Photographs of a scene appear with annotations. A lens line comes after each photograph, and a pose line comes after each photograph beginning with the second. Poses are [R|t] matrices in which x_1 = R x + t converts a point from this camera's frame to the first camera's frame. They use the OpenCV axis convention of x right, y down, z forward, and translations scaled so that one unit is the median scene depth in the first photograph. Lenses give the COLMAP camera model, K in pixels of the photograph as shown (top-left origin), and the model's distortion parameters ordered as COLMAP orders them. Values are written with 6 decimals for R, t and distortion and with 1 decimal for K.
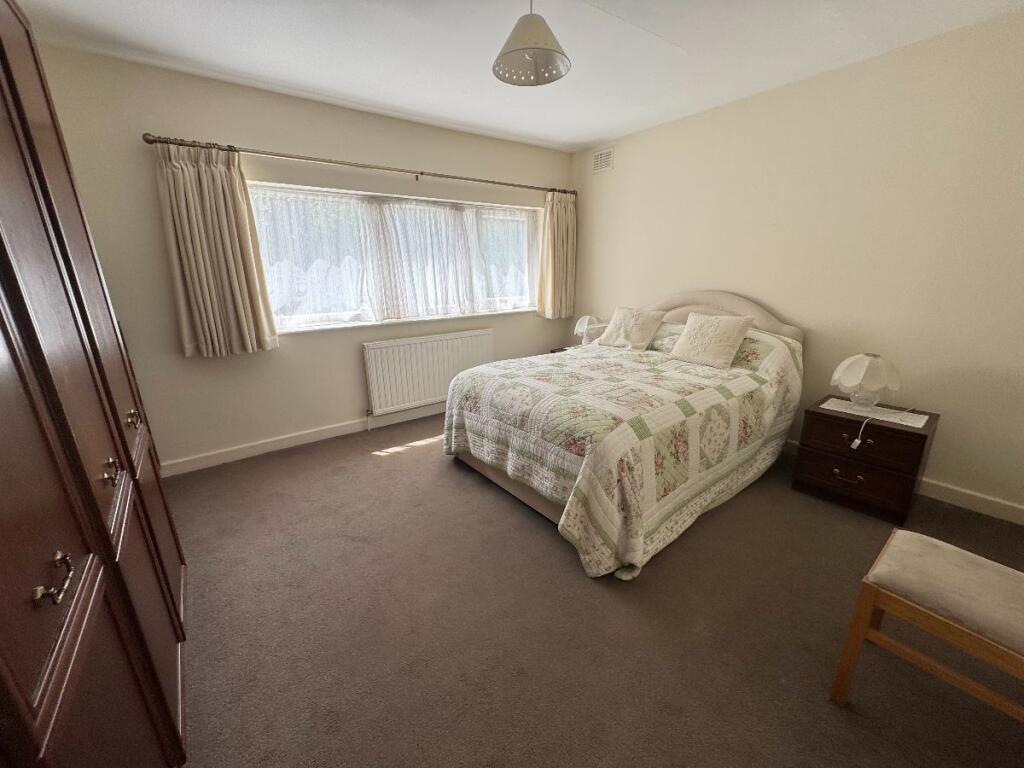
lens RADIAL K [[408.9, 0, 513.6], [0, 408.9, 383.9], [0, 0, 1]] dist [-0.005029, -0.000551]
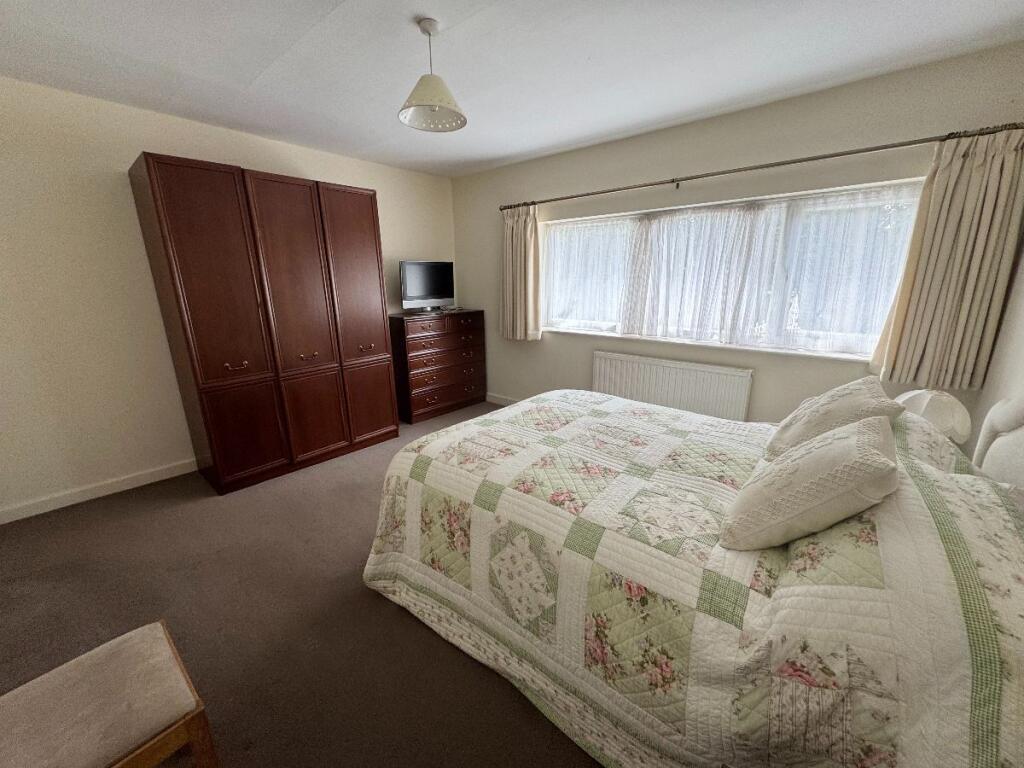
lens RADIAL K [[408.9, 0, 512.4], [0, 408.9, 384.8], [0, 0, 1]] dist [-0.005029, -0.000551]
pose [[0.209756, 0.253494, -0.944322, 0.709361], [-0.264949, 0.944408, 0.194666, -0.182232], [0.941172, 0.209365, 0.265258, 0.553196]]
